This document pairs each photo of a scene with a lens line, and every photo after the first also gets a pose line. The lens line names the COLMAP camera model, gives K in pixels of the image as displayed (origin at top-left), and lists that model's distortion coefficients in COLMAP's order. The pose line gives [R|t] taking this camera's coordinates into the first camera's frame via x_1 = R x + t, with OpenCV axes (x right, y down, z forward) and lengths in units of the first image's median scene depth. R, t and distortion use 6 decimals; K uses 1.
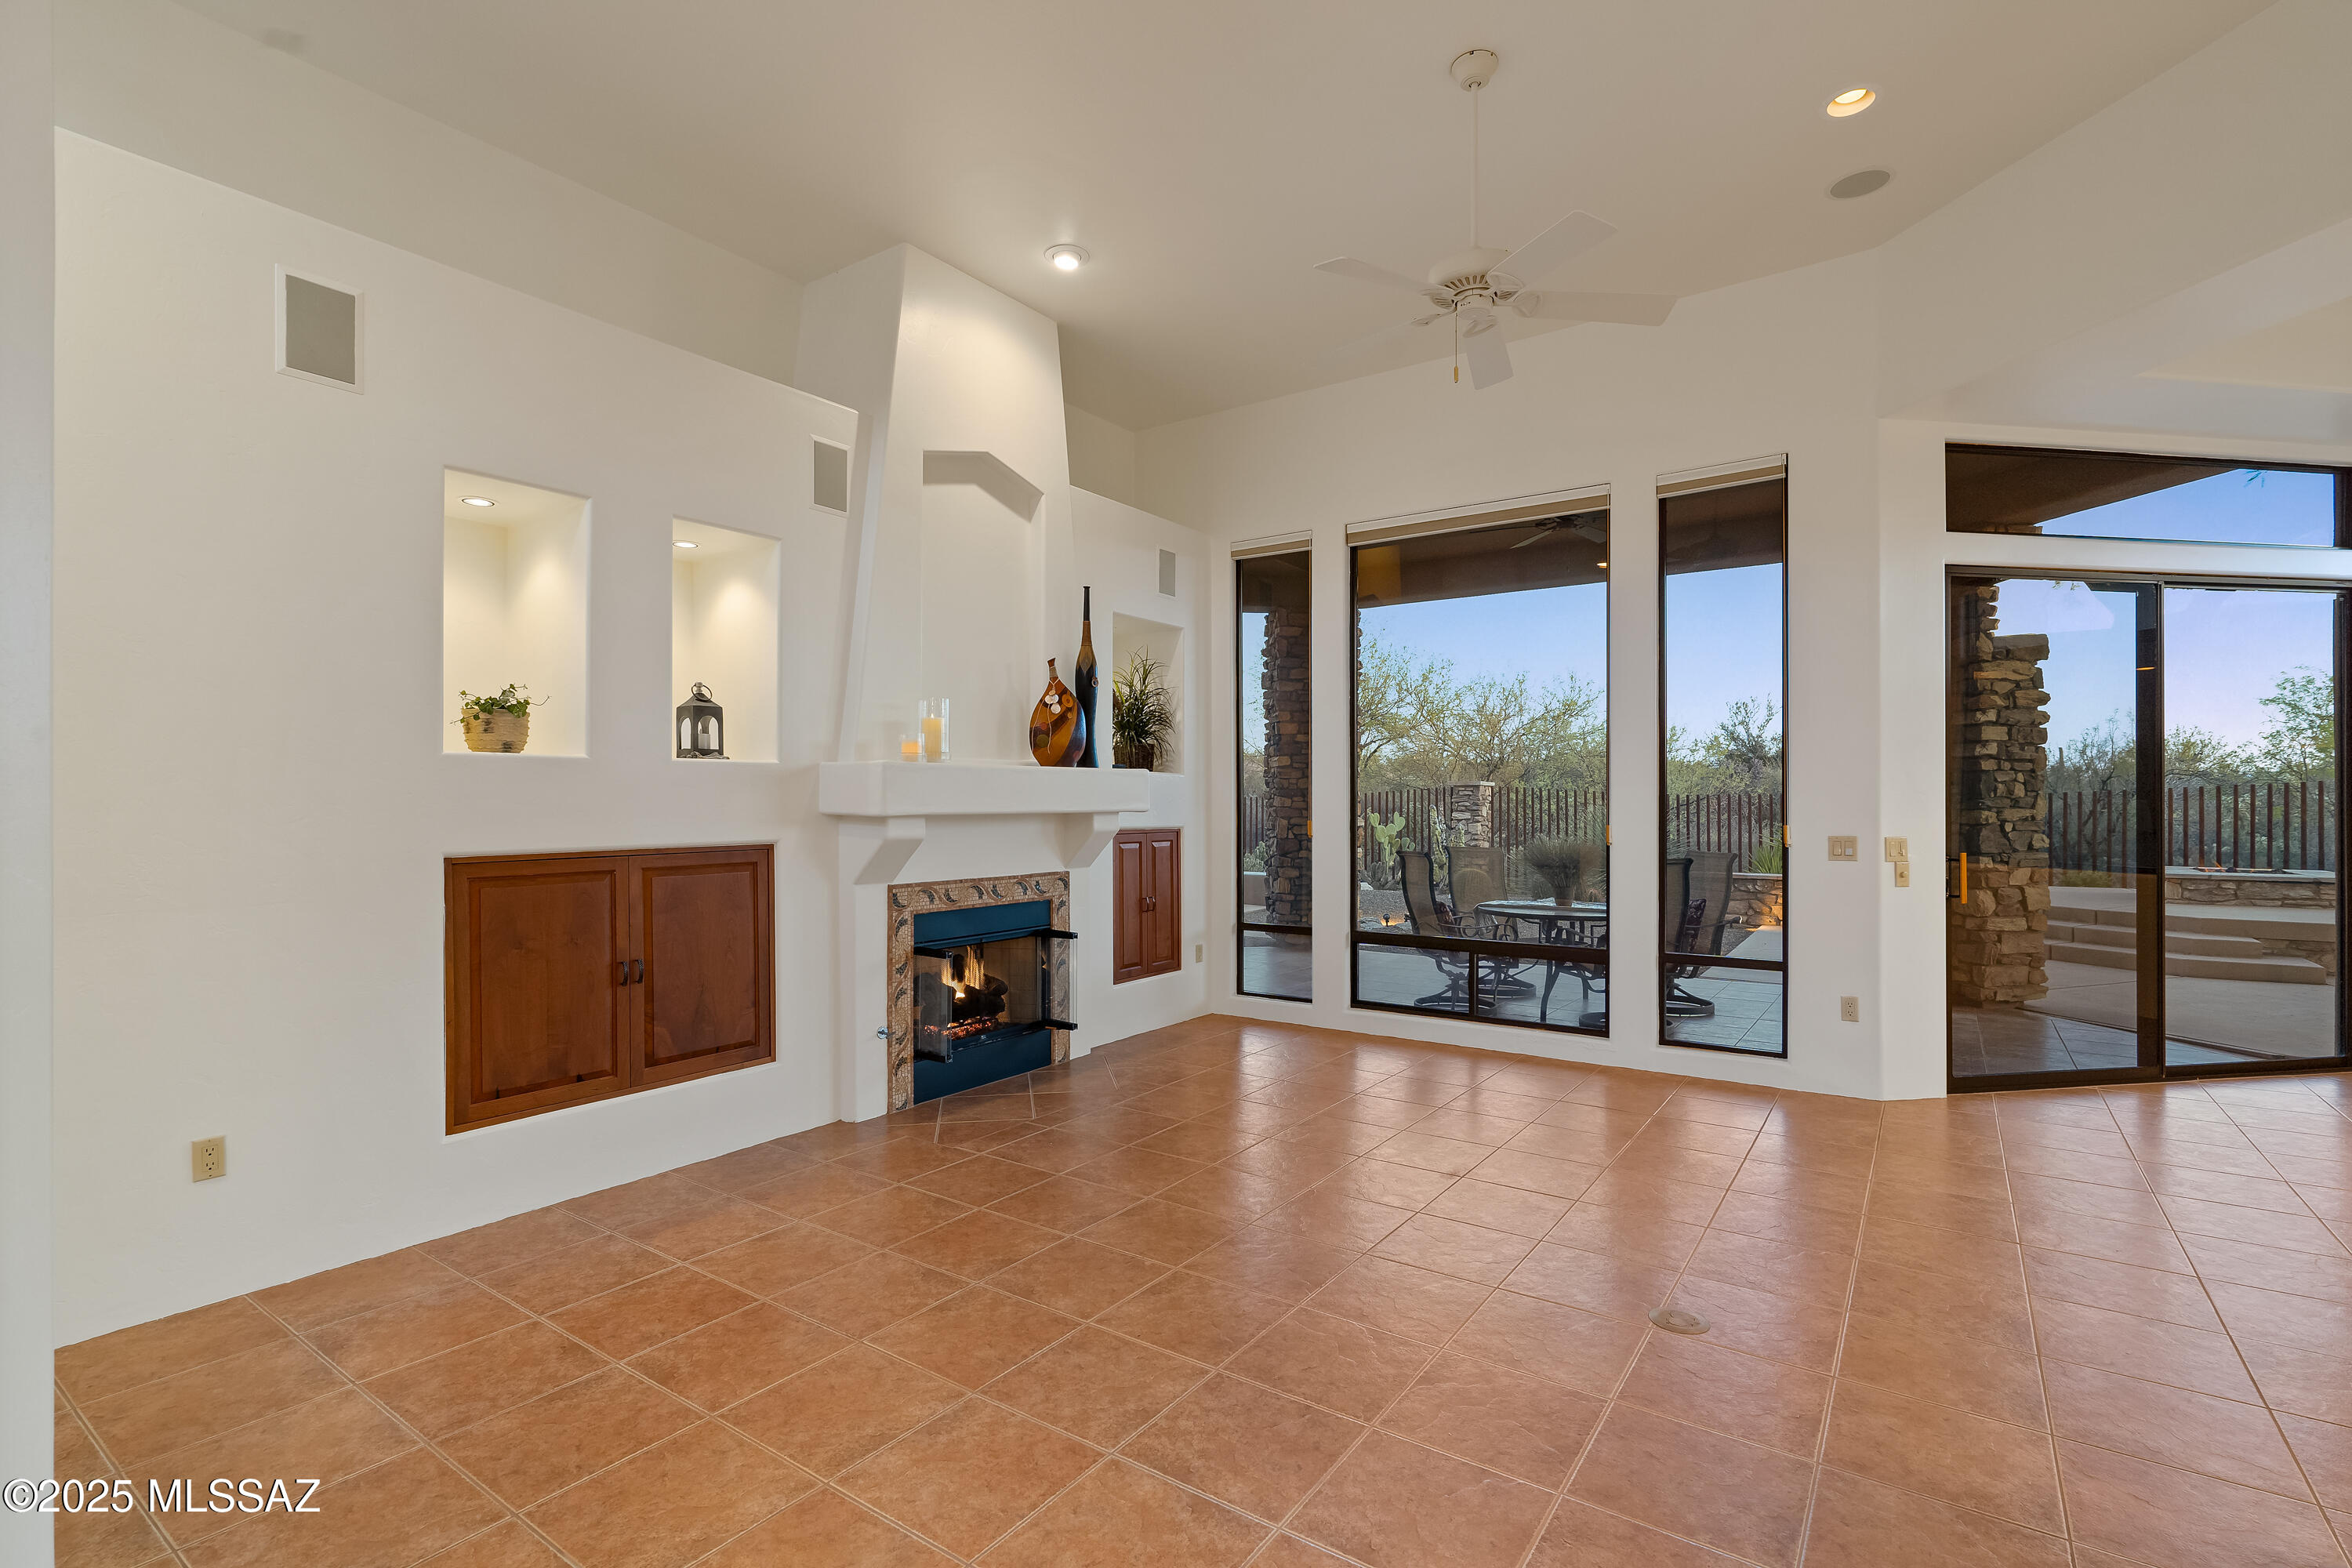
lens RADIAL K [[1083.7, 0, 1180.8], [0, 1083.7, 798.4], [0, 0, 1]] dist [0.001808, 0.000717]
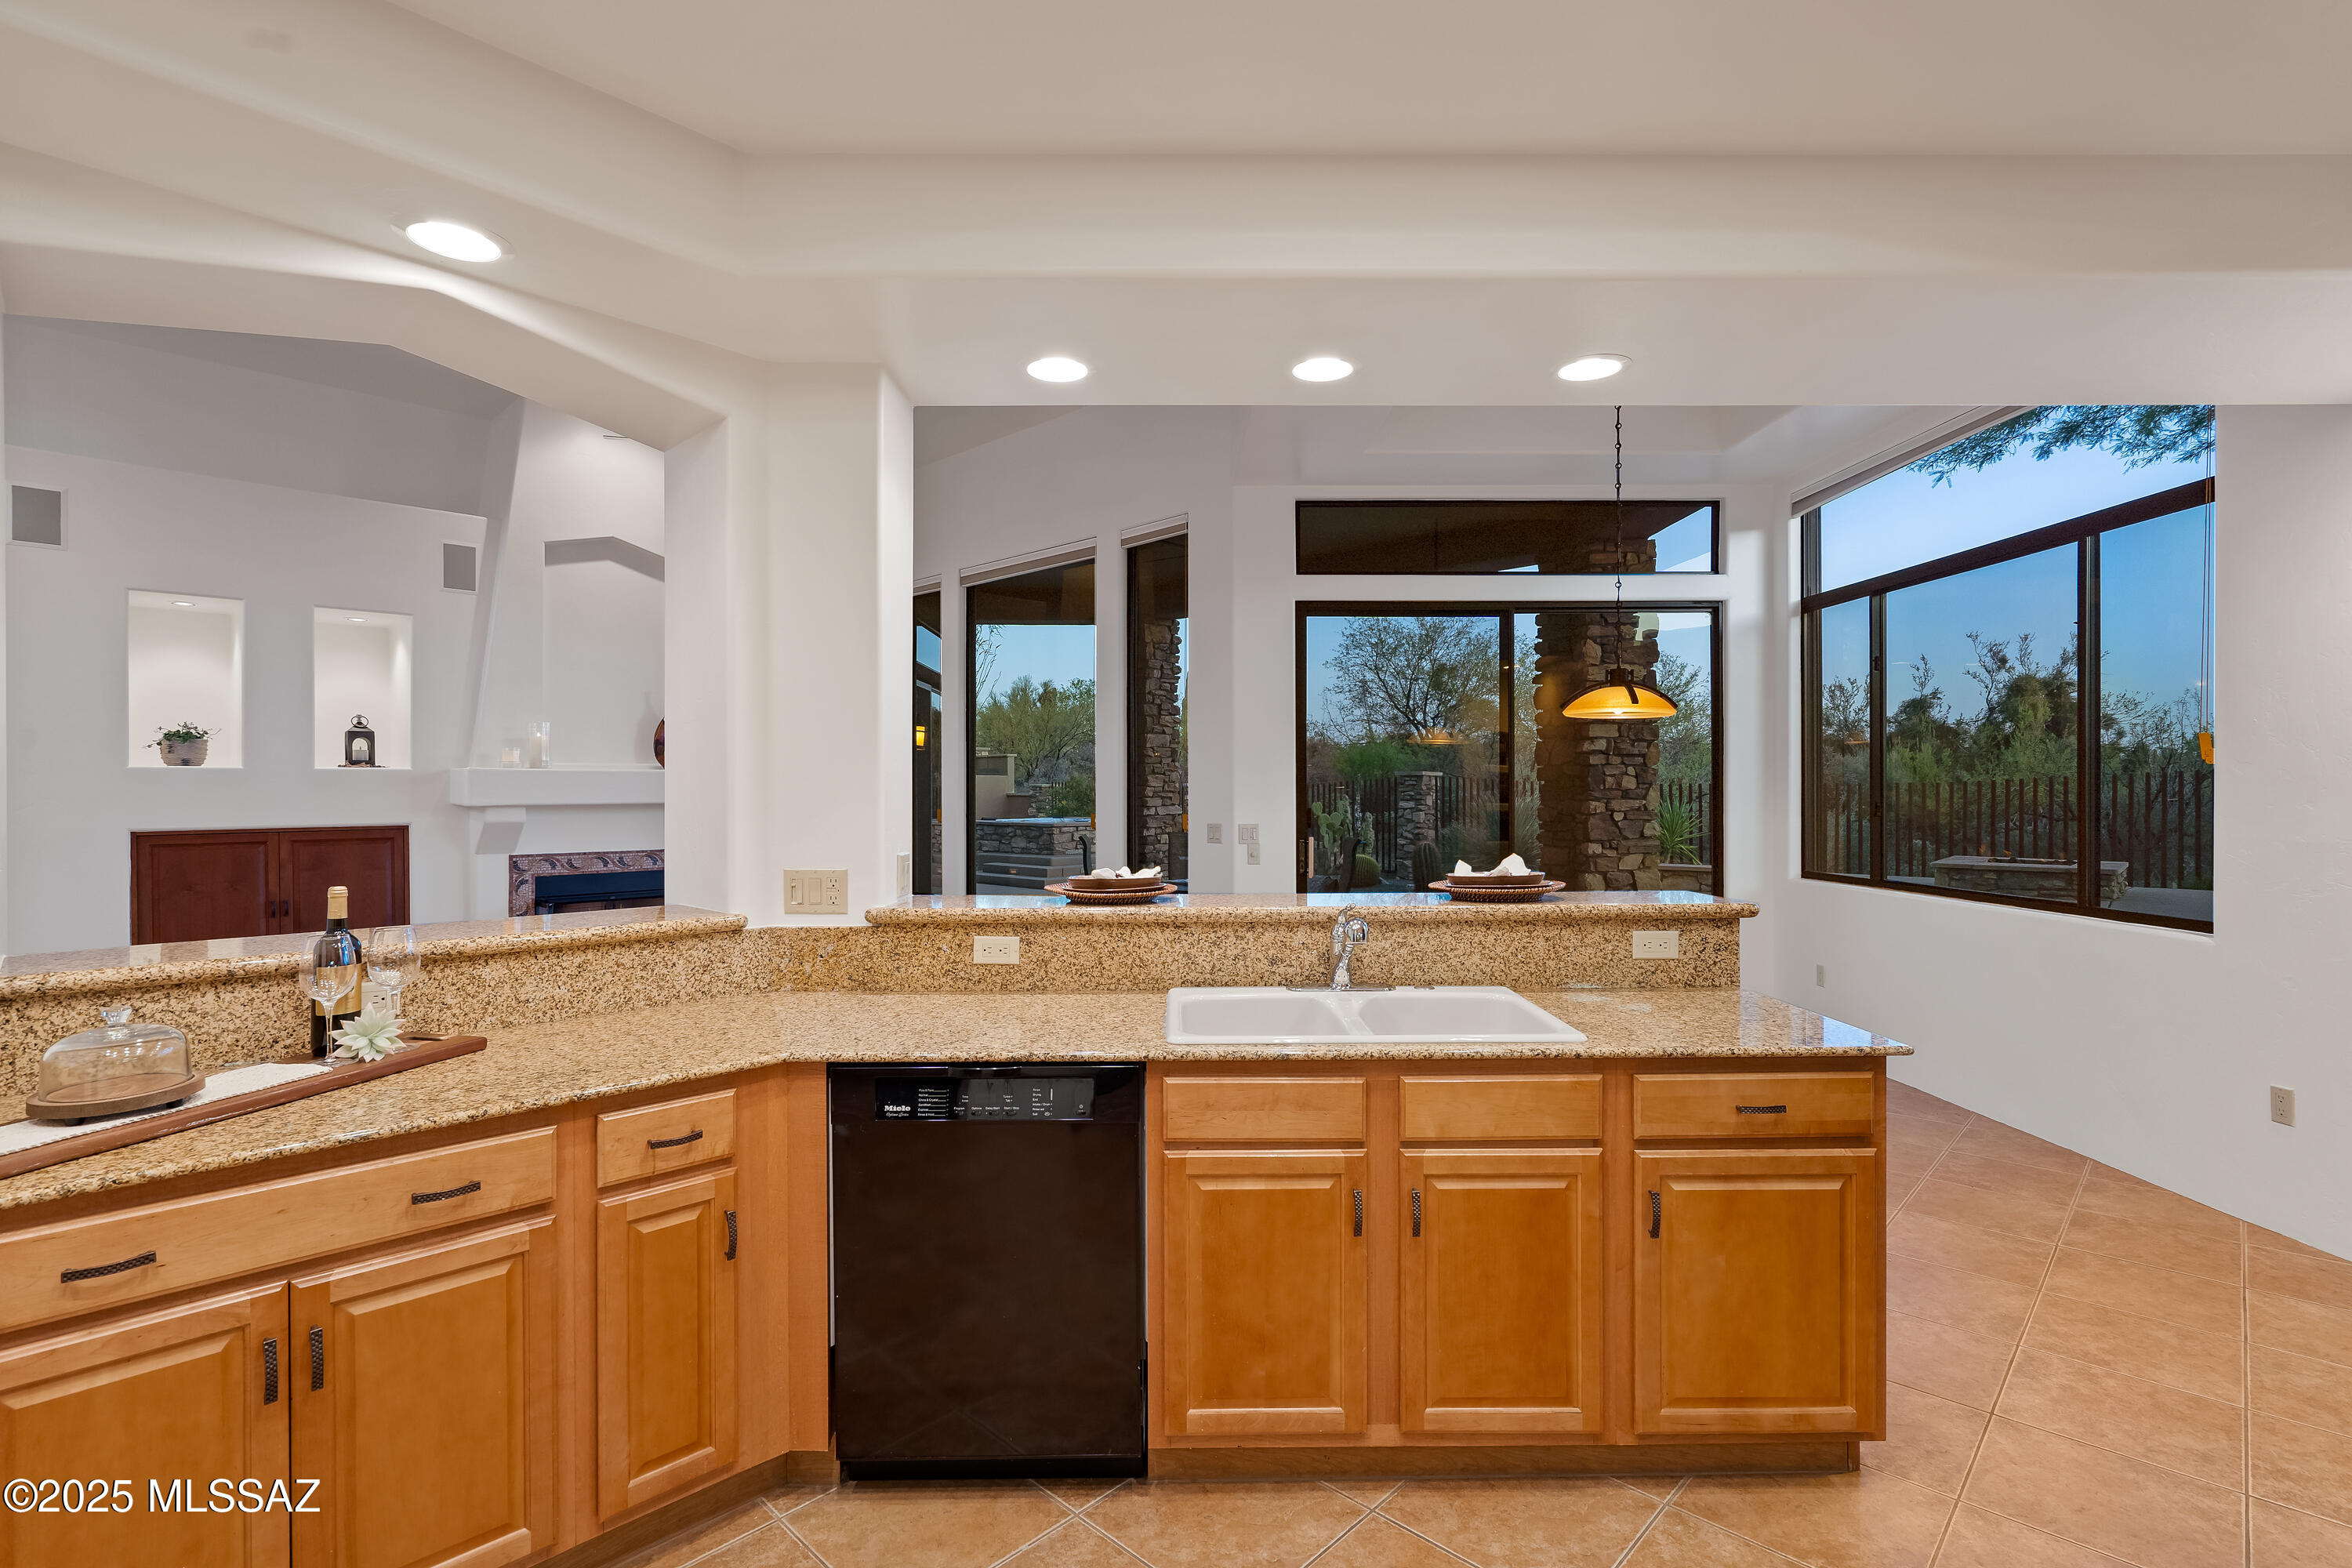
lens RADIAL K [[1083.7, 0, 1185.3], [0, 1083.7, 783.8], [0, 0, 1]] dist [0.001808, 0.000717]
pose [[0.985979, -0.001956, -0.166855, 0.745469], [0.001674, 0.999997, -0.001832, -0.007451], [0.166858, 0.001526, 0.985980, -0.213680]]
